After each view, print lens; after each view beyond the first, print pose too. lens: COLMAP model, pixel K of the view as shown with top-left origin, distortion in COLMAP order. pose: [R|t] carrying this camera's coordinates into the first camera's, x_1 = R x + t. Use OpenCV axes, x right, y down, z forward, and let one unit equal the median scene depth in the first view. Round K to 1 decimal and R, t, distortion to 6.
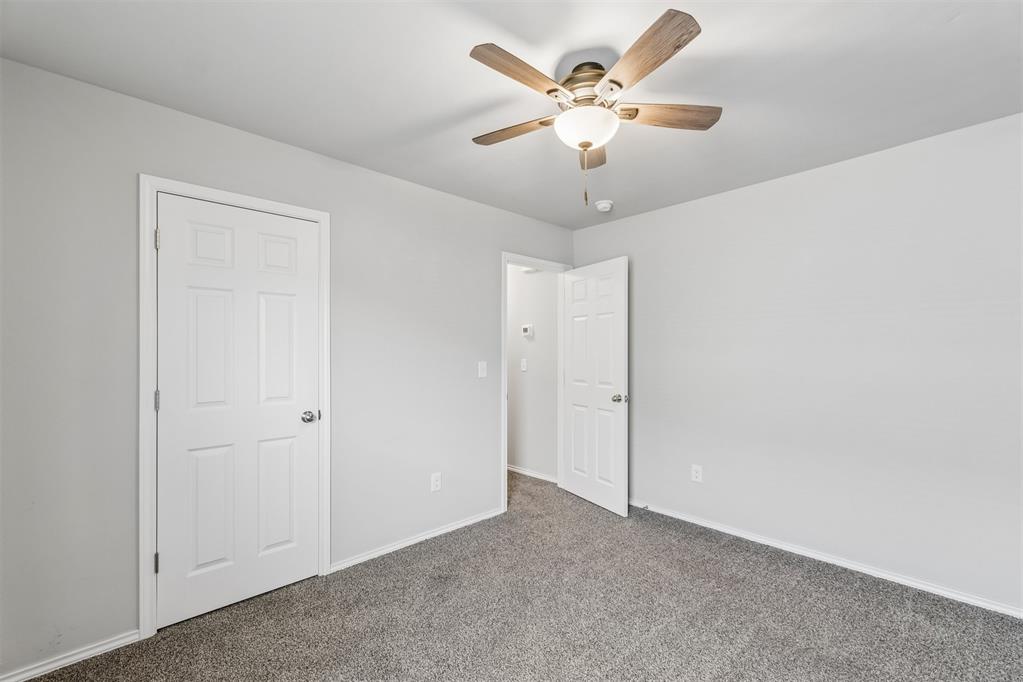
lens RADIAL K [[425.5, 0, 507.8], [0, 425.5, 343.4], [0, 0, 1]] dist [0.003705, 0.000084]
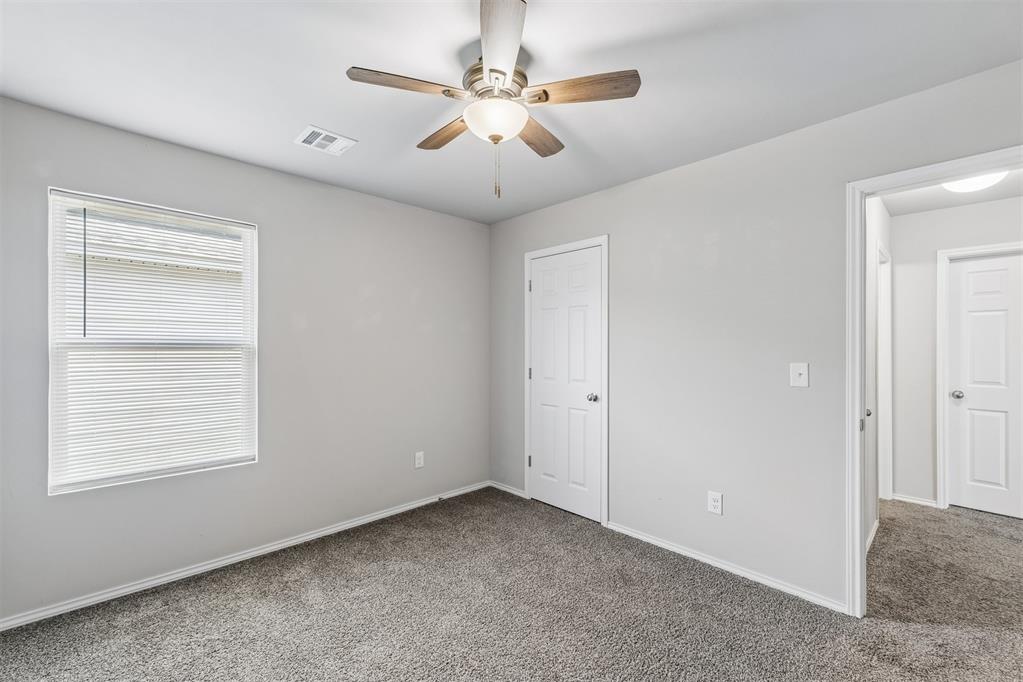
lens RADIAL K [[425.5, 0, 507.8], [0, 425.5, 343.4], [0, 0, 1]] dist [0.003705, 0.000084]
pose [[0.021265, -0.007498, -0.999746, 0.860214], [0.011848, 0.999904, -0.007247, 0.014432], [0.999704, -0.011691, 0.021352, 0.734692]]
